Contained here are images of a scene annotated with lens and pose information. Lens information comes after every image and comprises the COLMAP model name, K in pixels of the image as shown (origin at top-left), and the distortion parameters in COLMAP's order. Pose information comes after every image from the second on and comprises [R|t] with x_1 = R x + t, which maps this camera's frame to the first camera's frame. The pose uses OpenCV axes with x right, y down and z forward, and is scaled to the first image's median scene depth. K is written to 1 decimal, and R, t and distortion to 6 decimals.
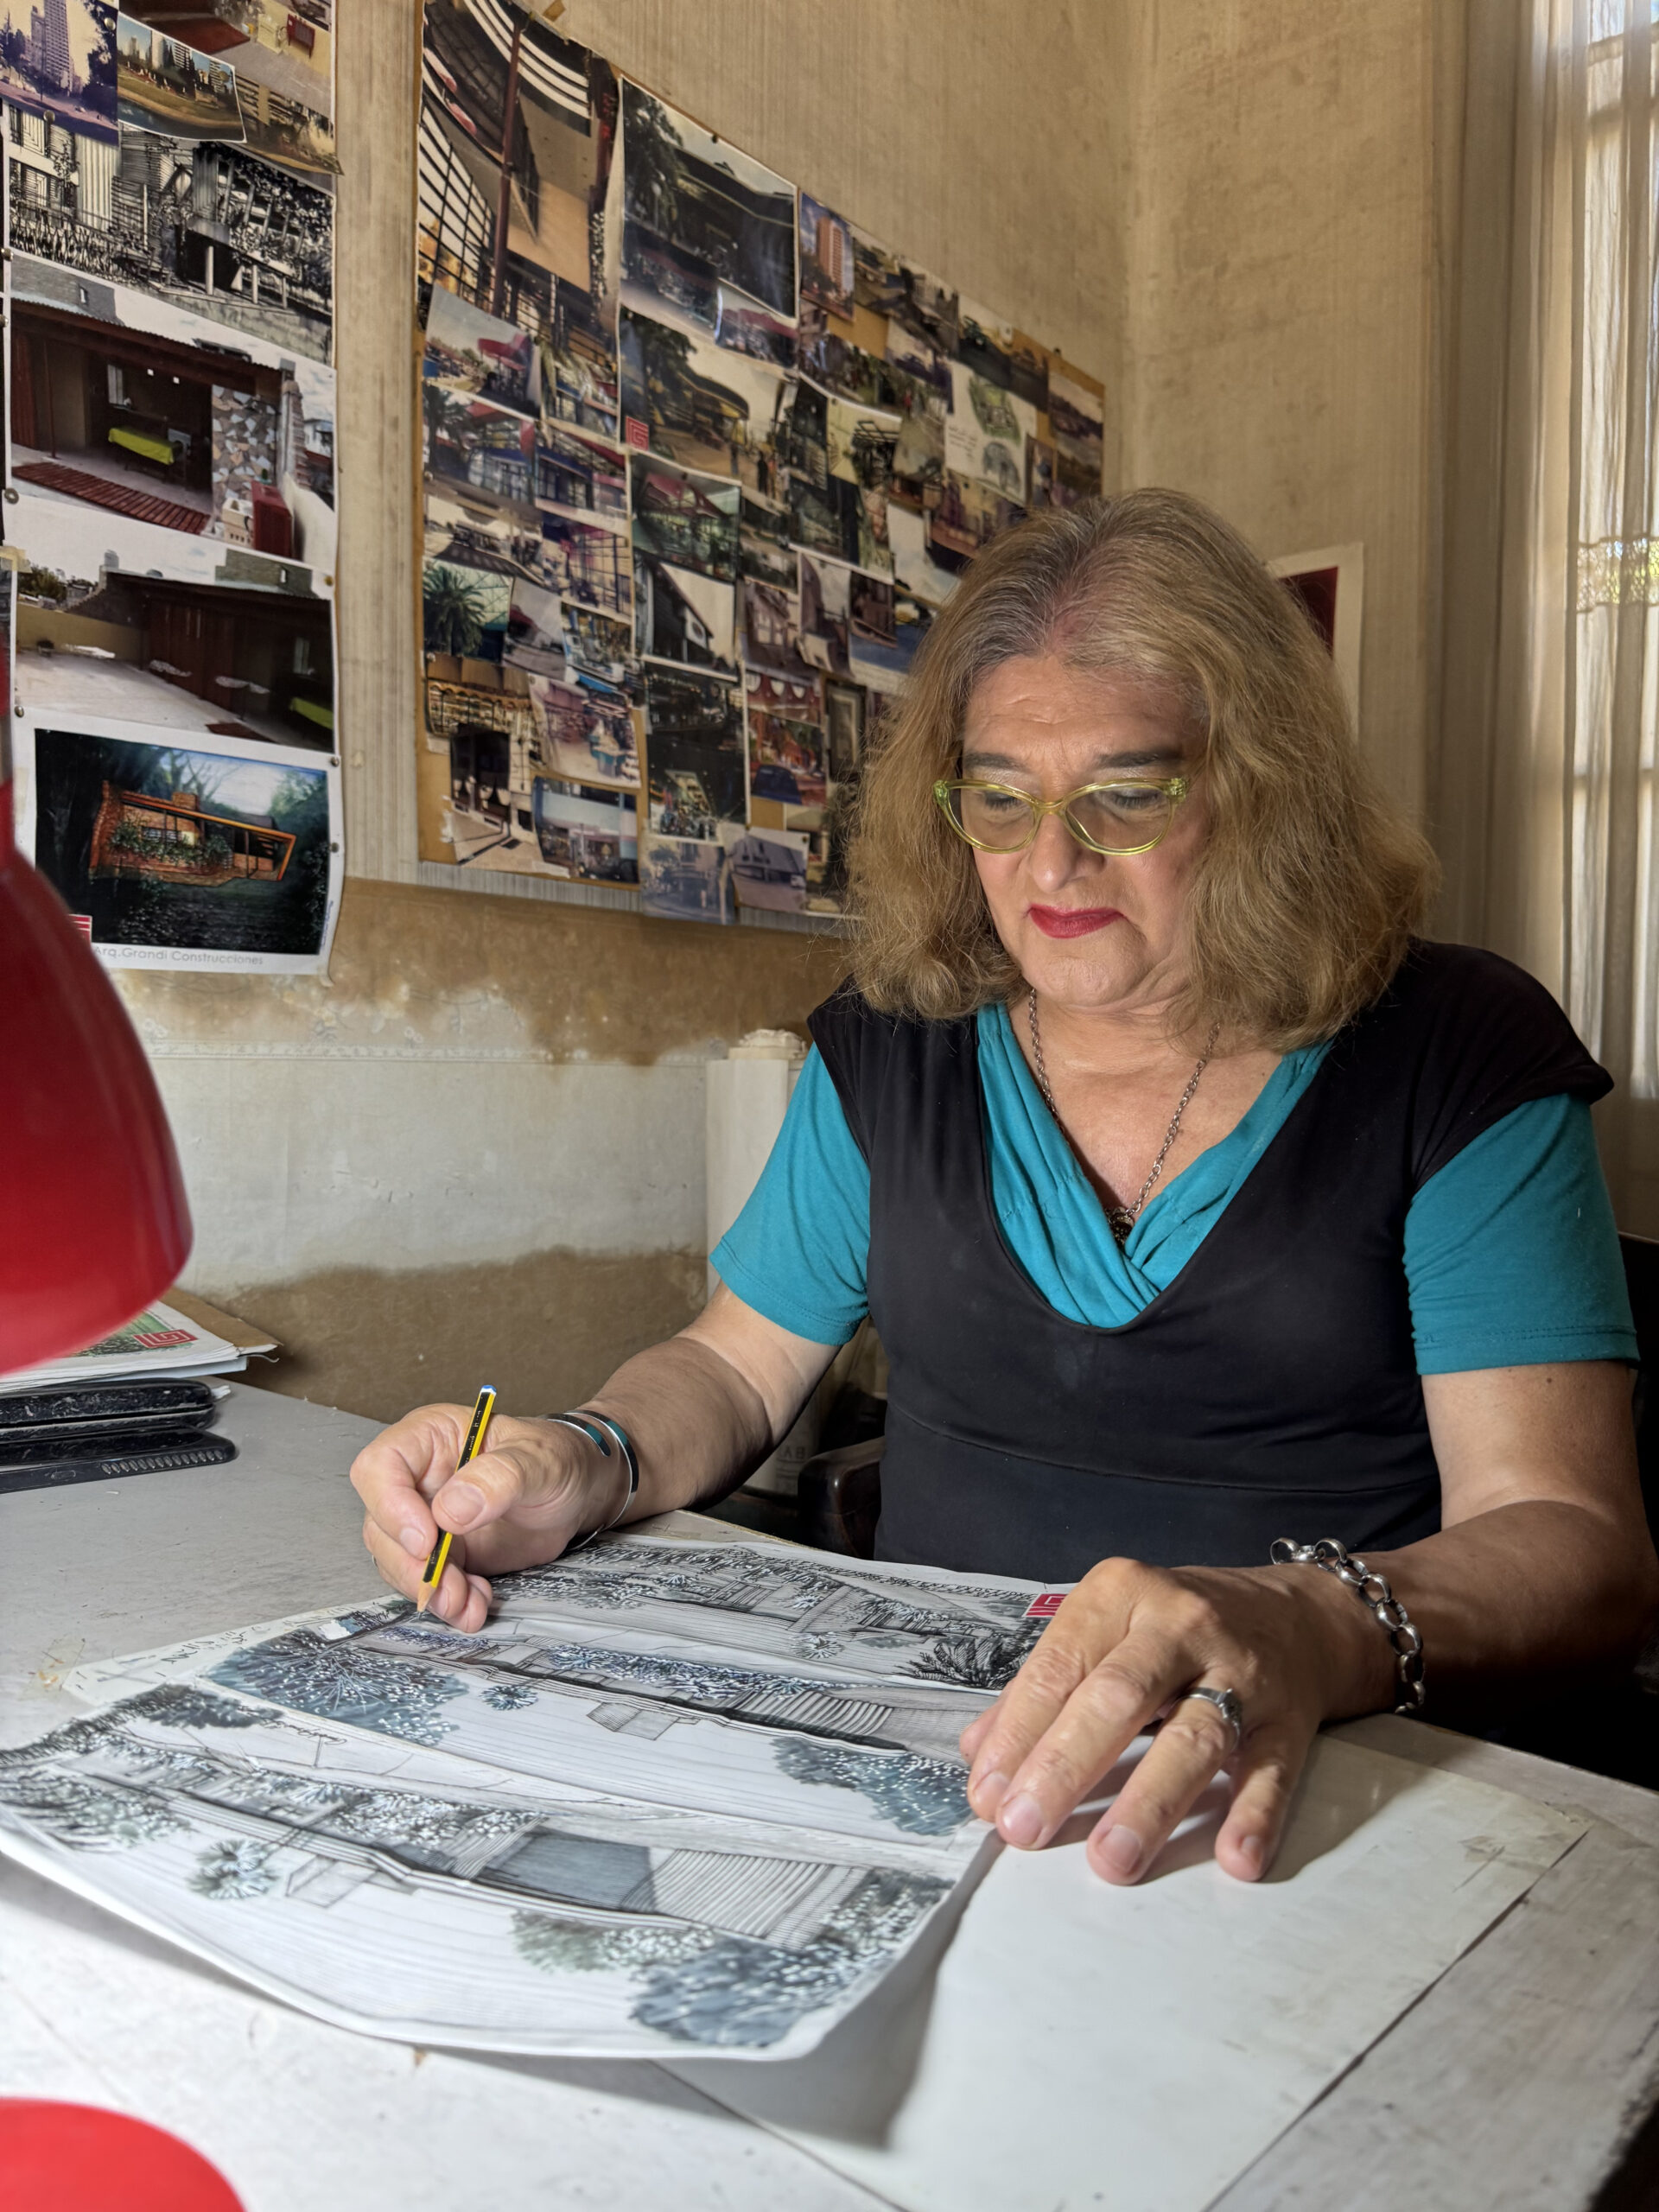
lens RADIAL K [[1667.9, 0, 887.6], [0, 1667.9, 1079.2], [0, 0, 1]] dist [-0.008744, 0.000963]
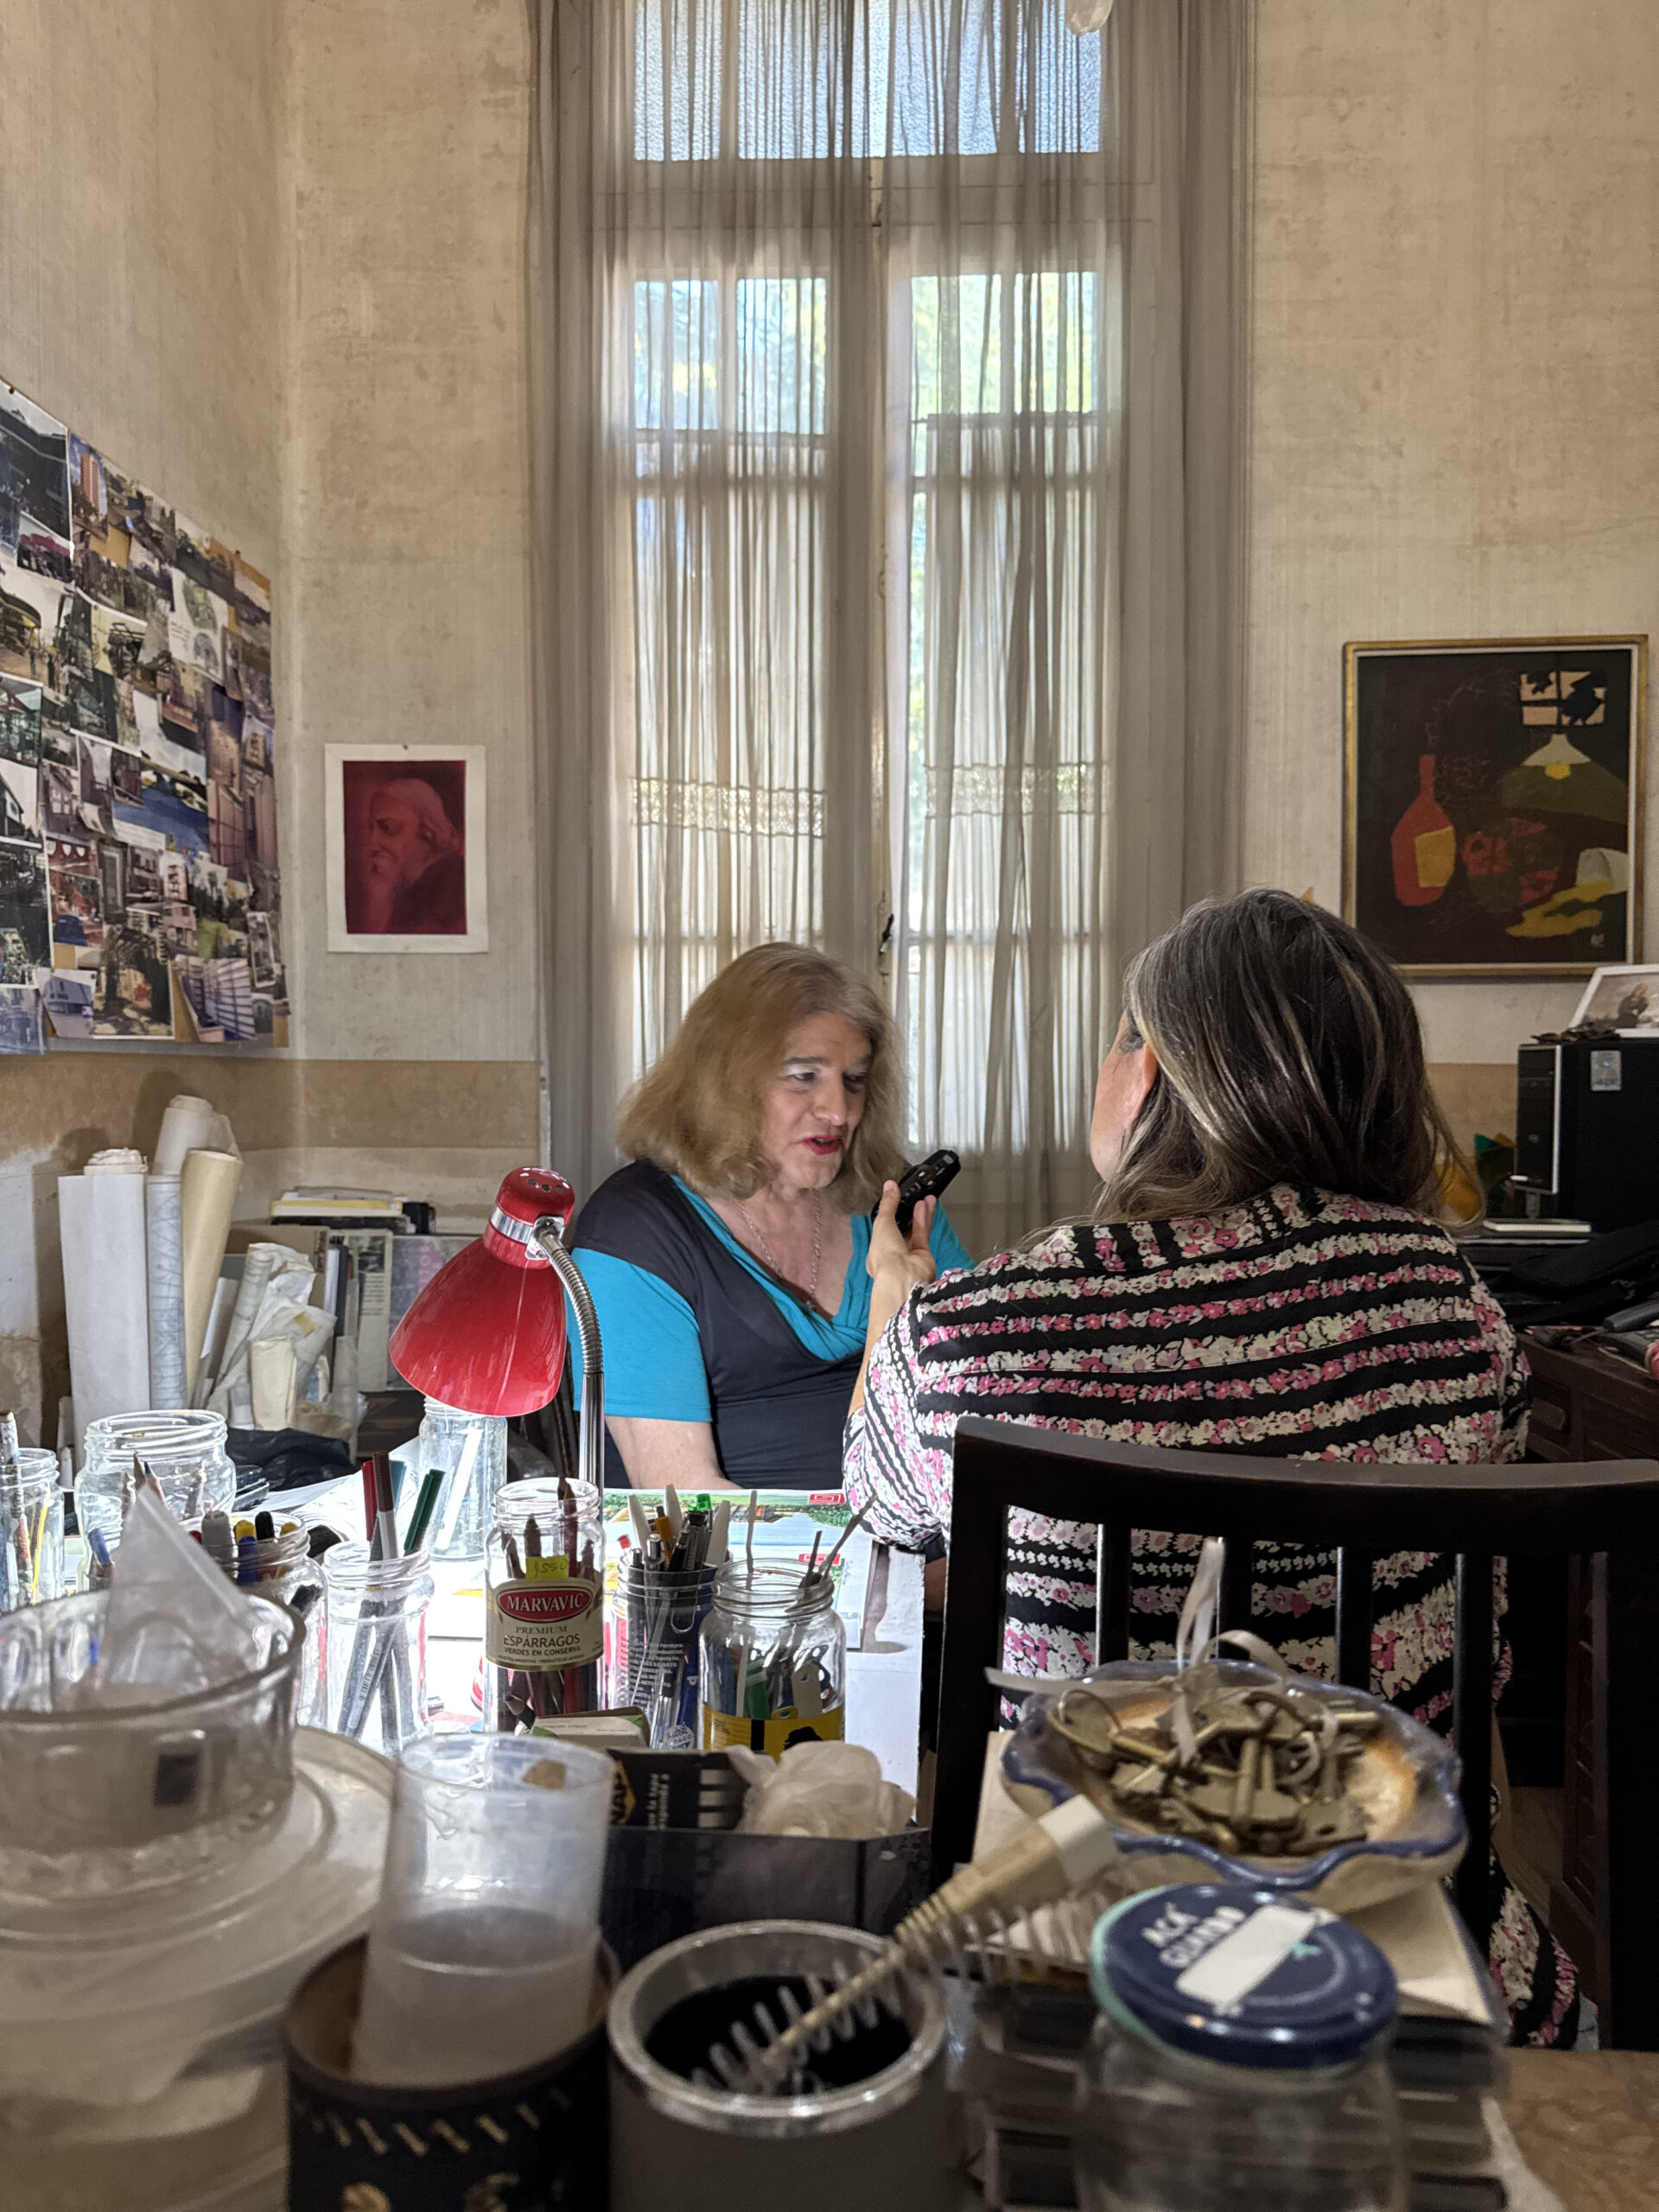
lens RADIAL K [[1505.8, 0, 829.5], [0, 1505.8, 1106.0], [0, 0, 1]] dist [-0.001822, -0.000410]
pose [[0.816967, -0.025587, 0.576116, -0.260802], [0.006700, 0.999369, 0.034884, -0.086496], [-0.576645, -0.024640, 0.816623, -0.234575]]
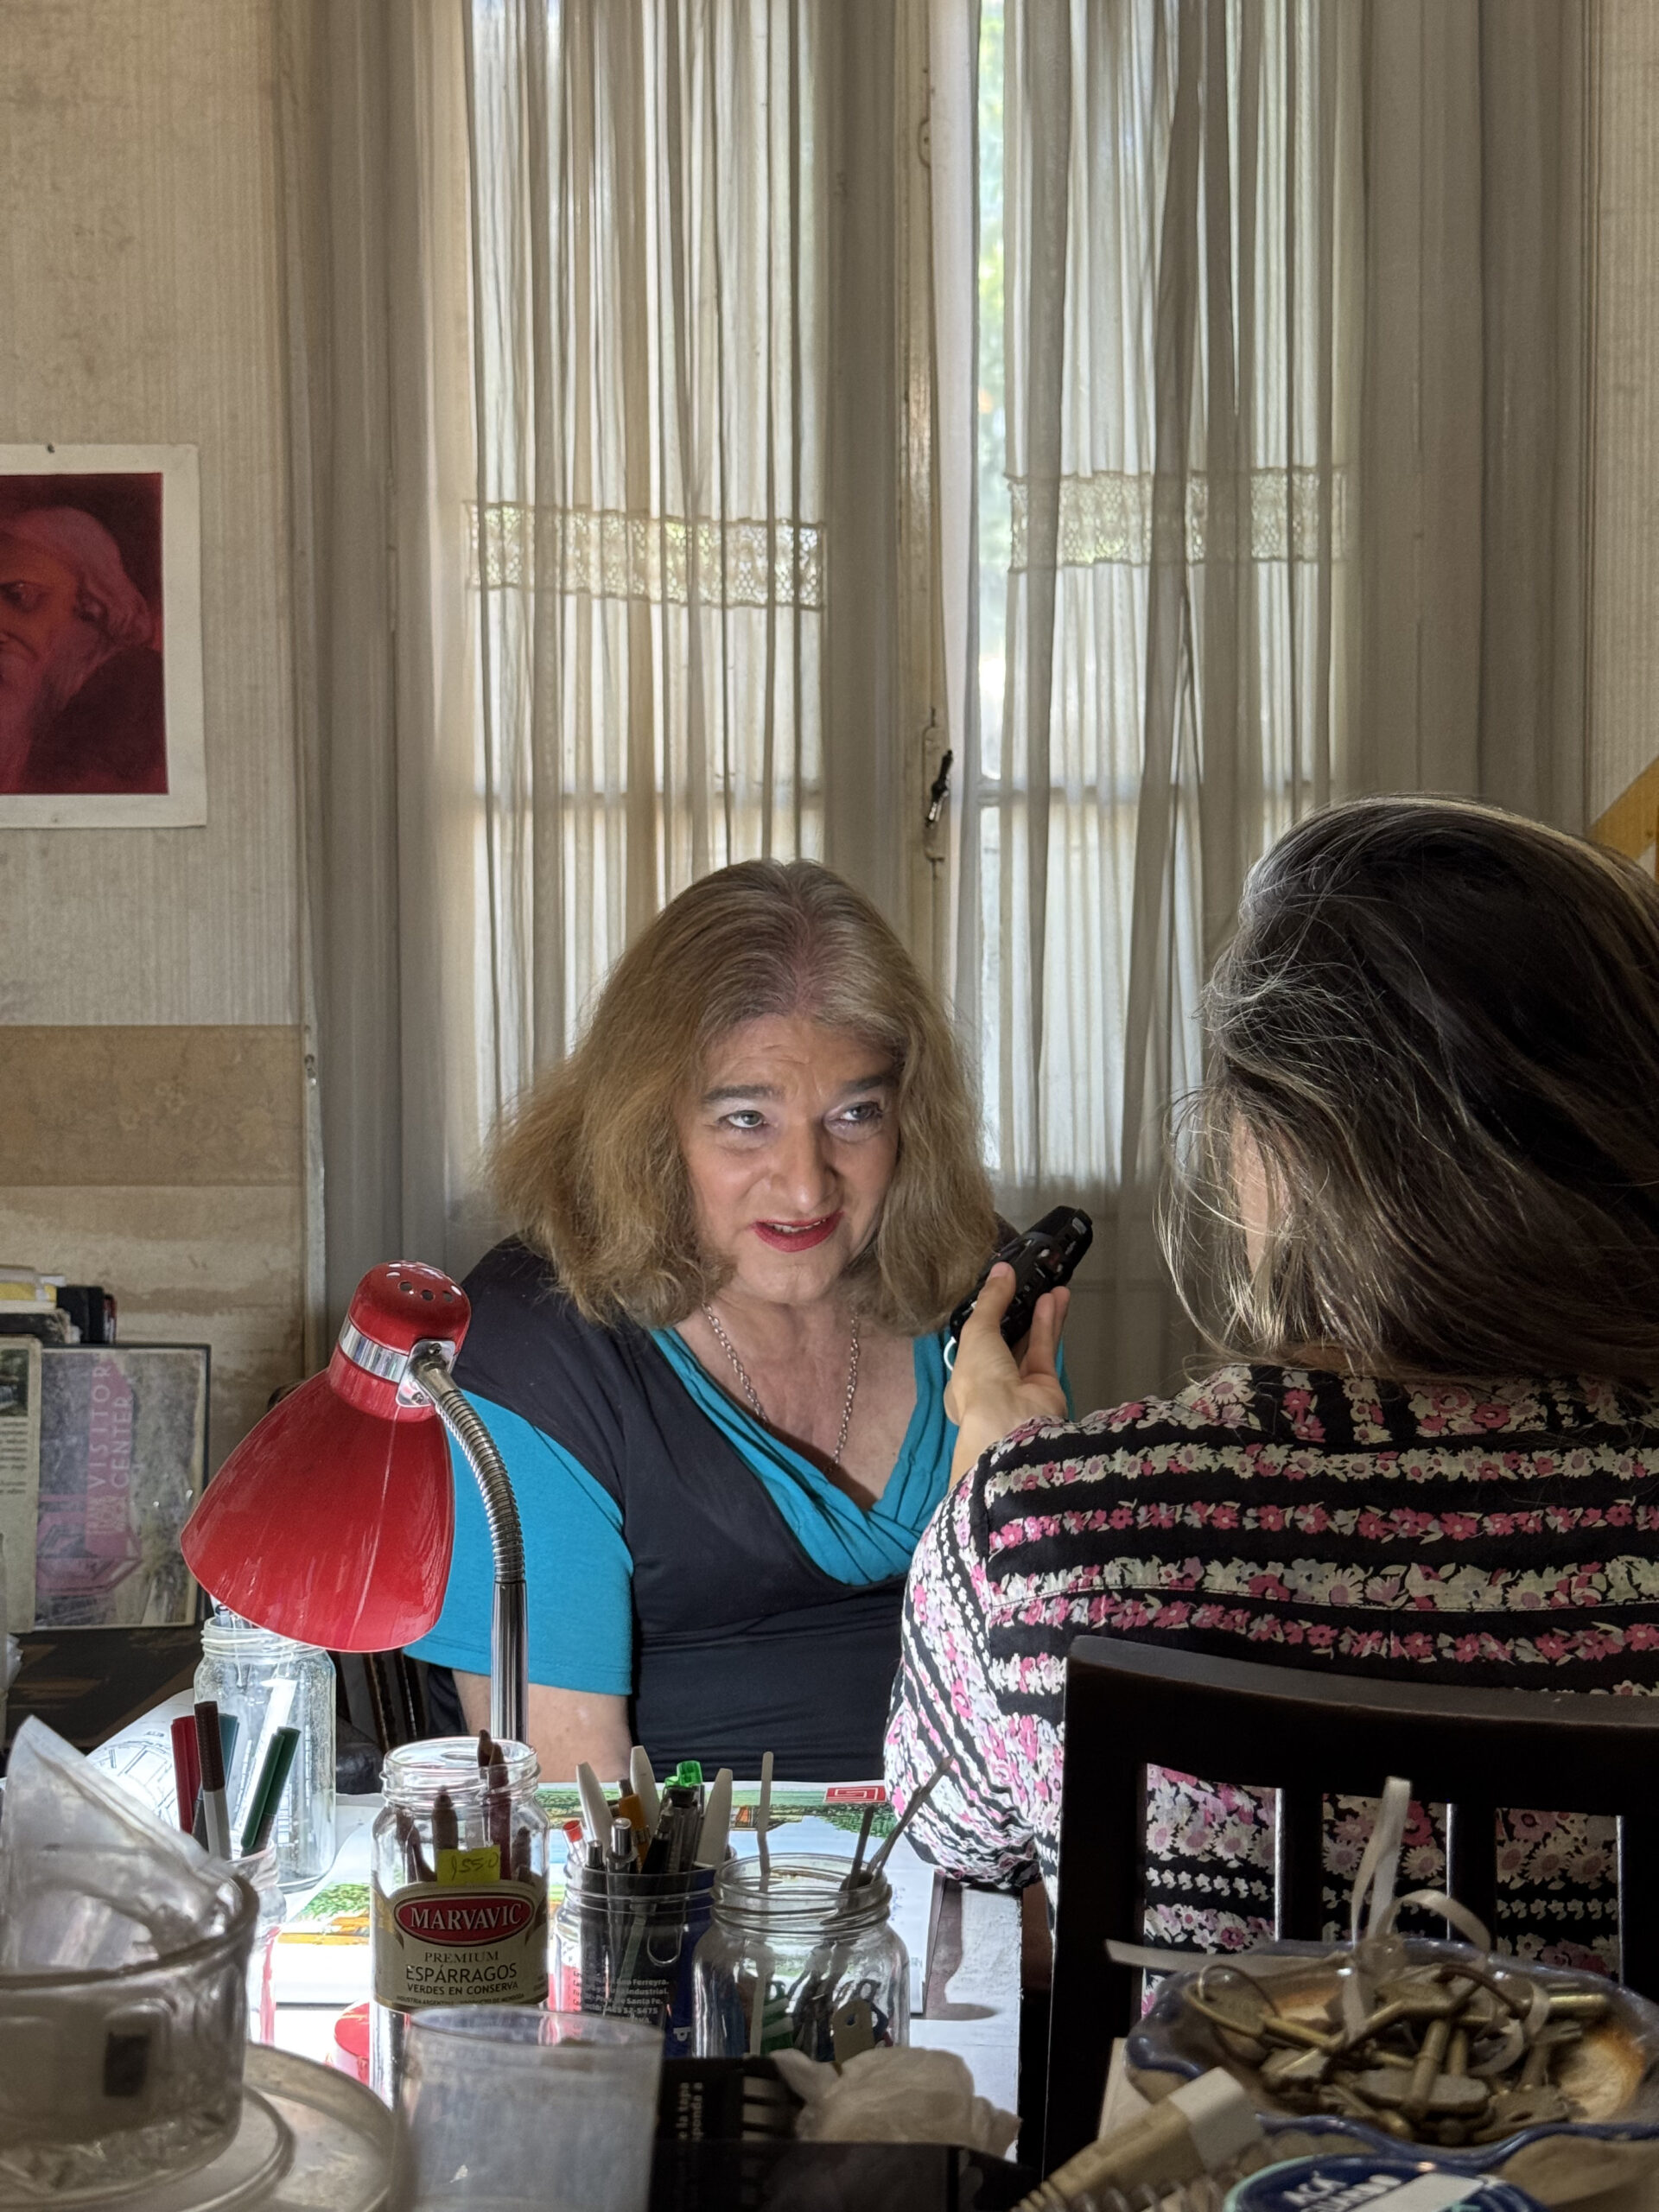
lens RADIAL K [[2828.4, 0, 829.5], [0, 2828.4, 1106.0], [0, 0, 1]] dist [0.001206, 0.053006]
pose [[0.817229, -0.035628, 0.575211, -0.283733], [0.015805, 0.999097, 0.039428, -0.093115], [-0.576097, -0.023130, 0.817054, -0.262487]]
